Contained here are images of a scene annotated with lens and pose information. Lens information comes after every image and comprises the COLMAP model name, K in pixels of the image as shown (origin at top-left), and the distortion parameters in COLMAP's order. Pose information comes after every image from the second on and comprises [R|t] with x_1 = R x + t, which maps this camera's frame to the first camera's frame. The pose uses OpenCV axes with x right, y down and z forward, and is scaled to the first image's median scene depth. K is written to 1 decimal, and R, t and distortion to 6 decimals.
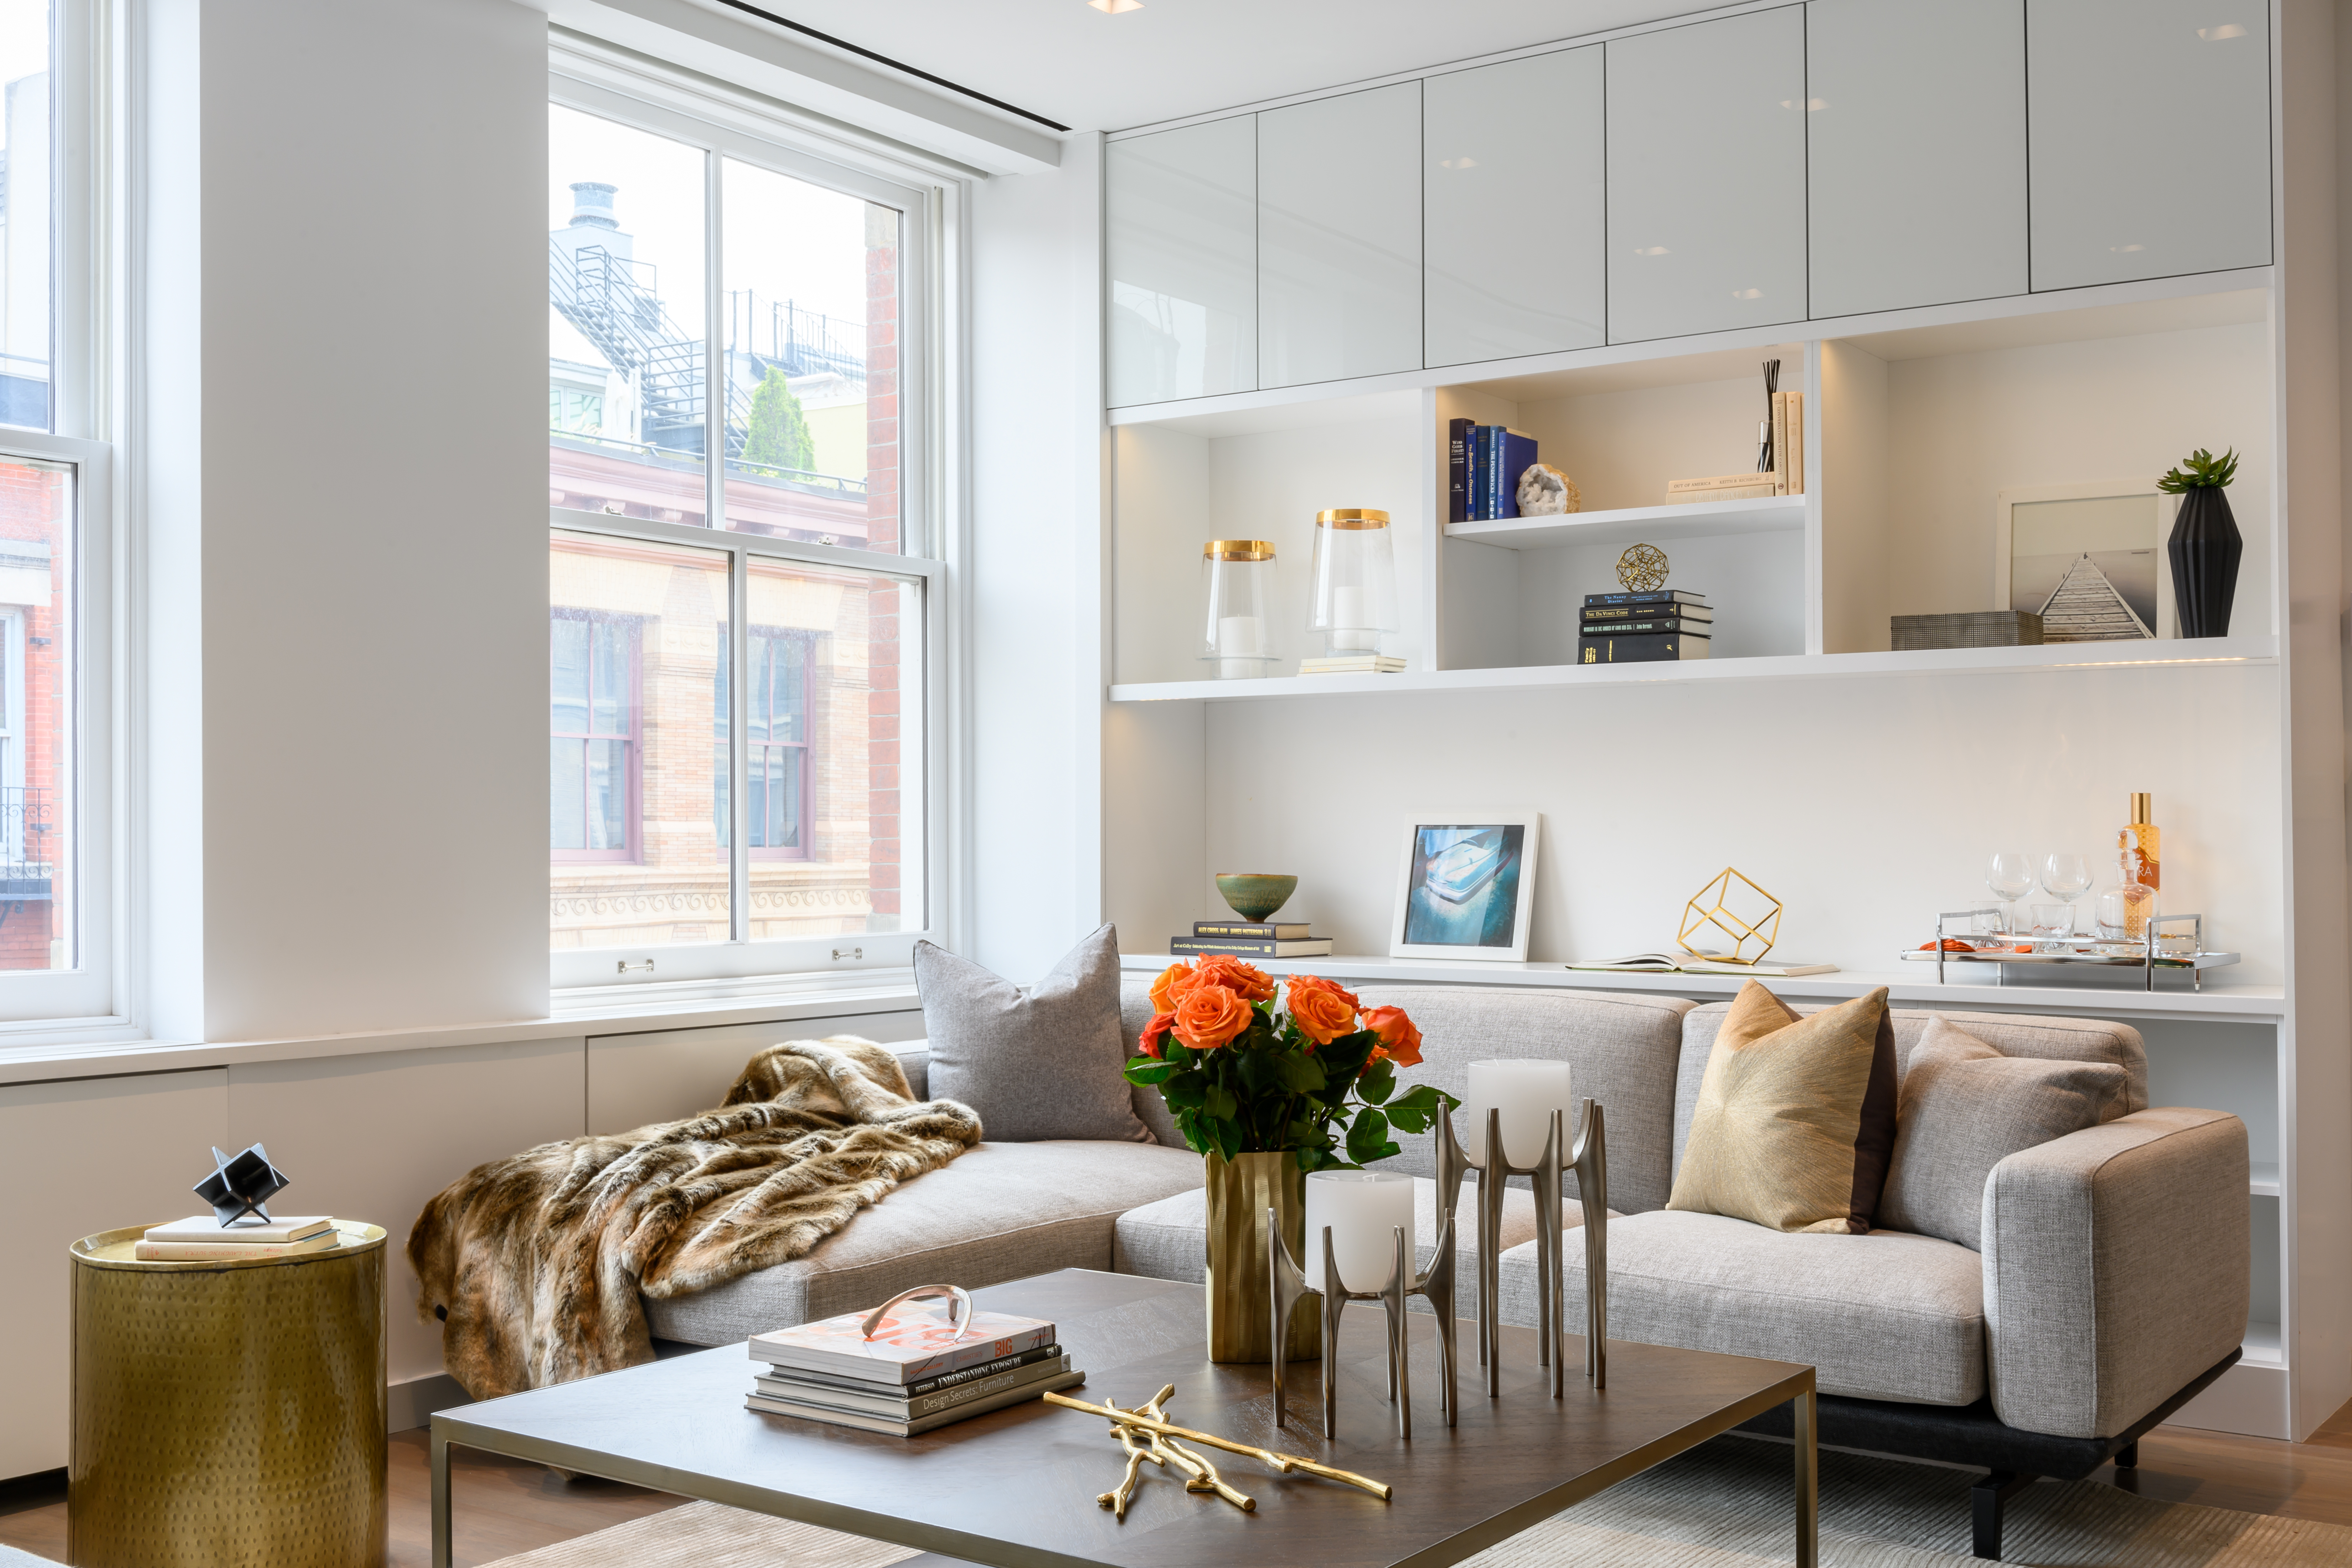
lens RADIAL K [[2354.3, 0, 1176.0], [0, 2354.3, 784.0], [0, 0, 1]] dist [0.175237, 0.002075]
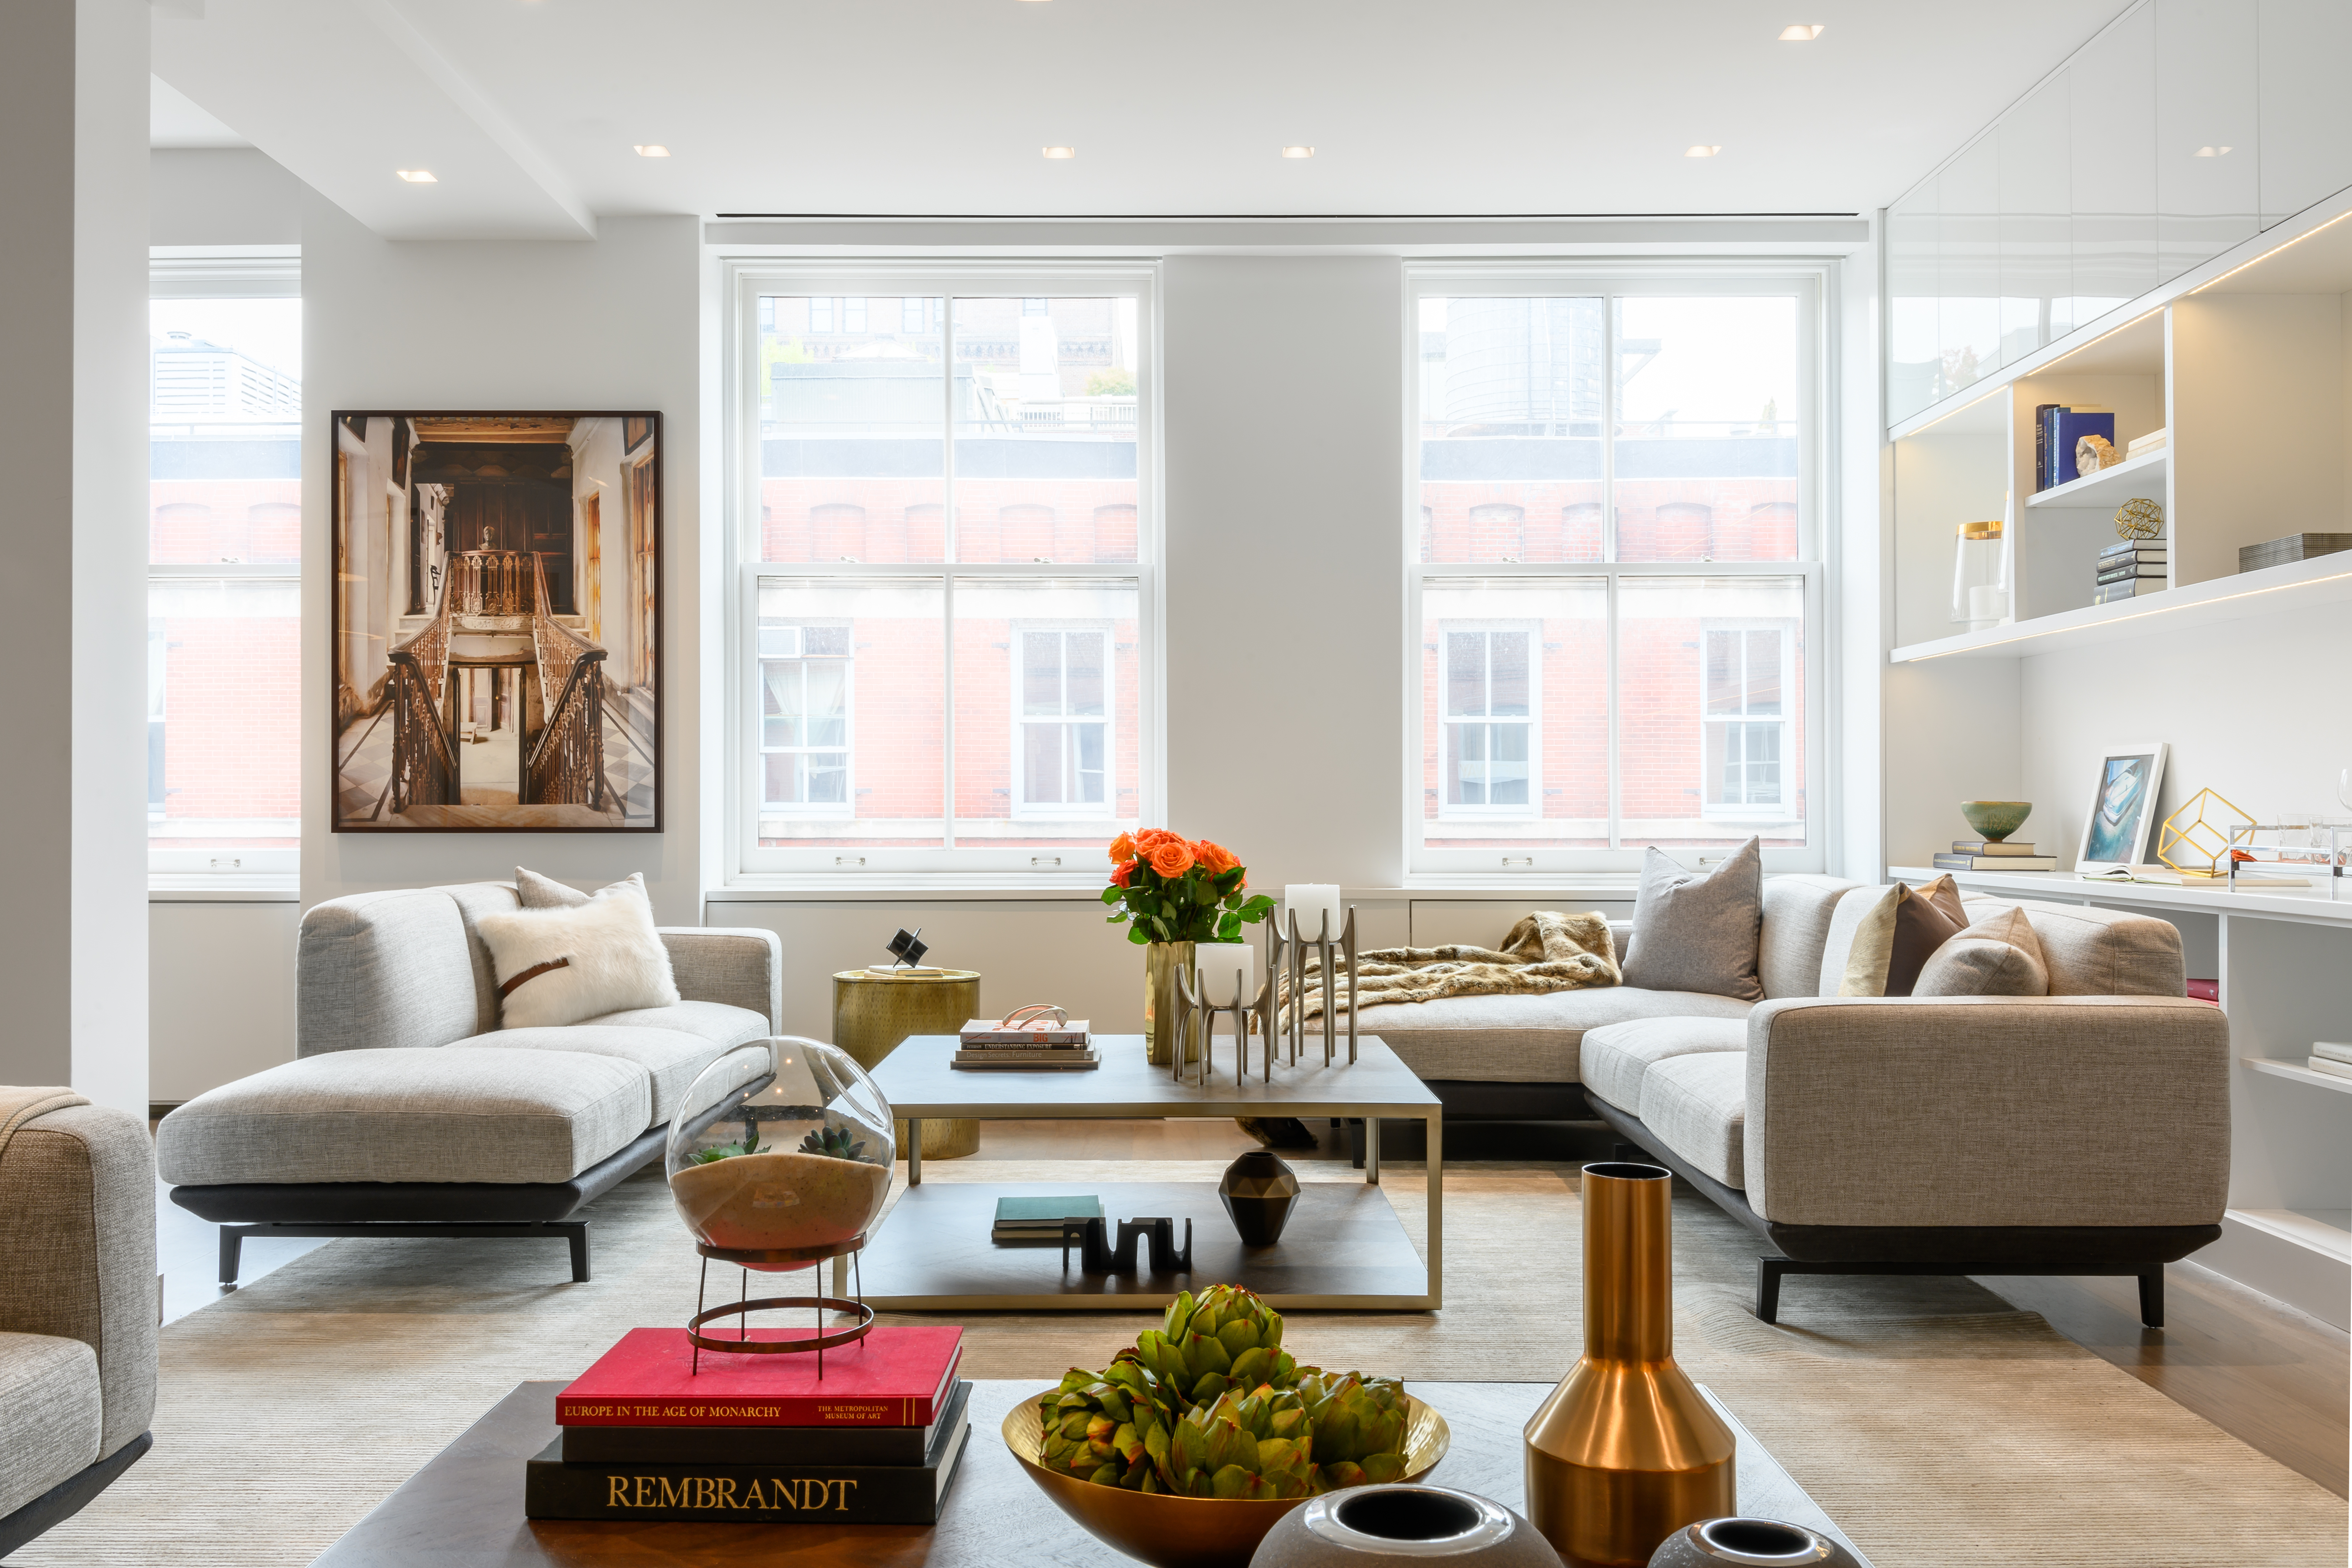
lens RADIAL K [[2180.4, 0, 1176.0], [0, 2180.4, 784.0], [0, 0, 1]] dist [0.004594, 0.003074]
pose [[0.592384, -0.015672, -0.805503, 0.742076], [0.018812, 0.999807, -0.005618, 0.030786], [0.805436, -0.011824, 0.592565, 0.020894]]
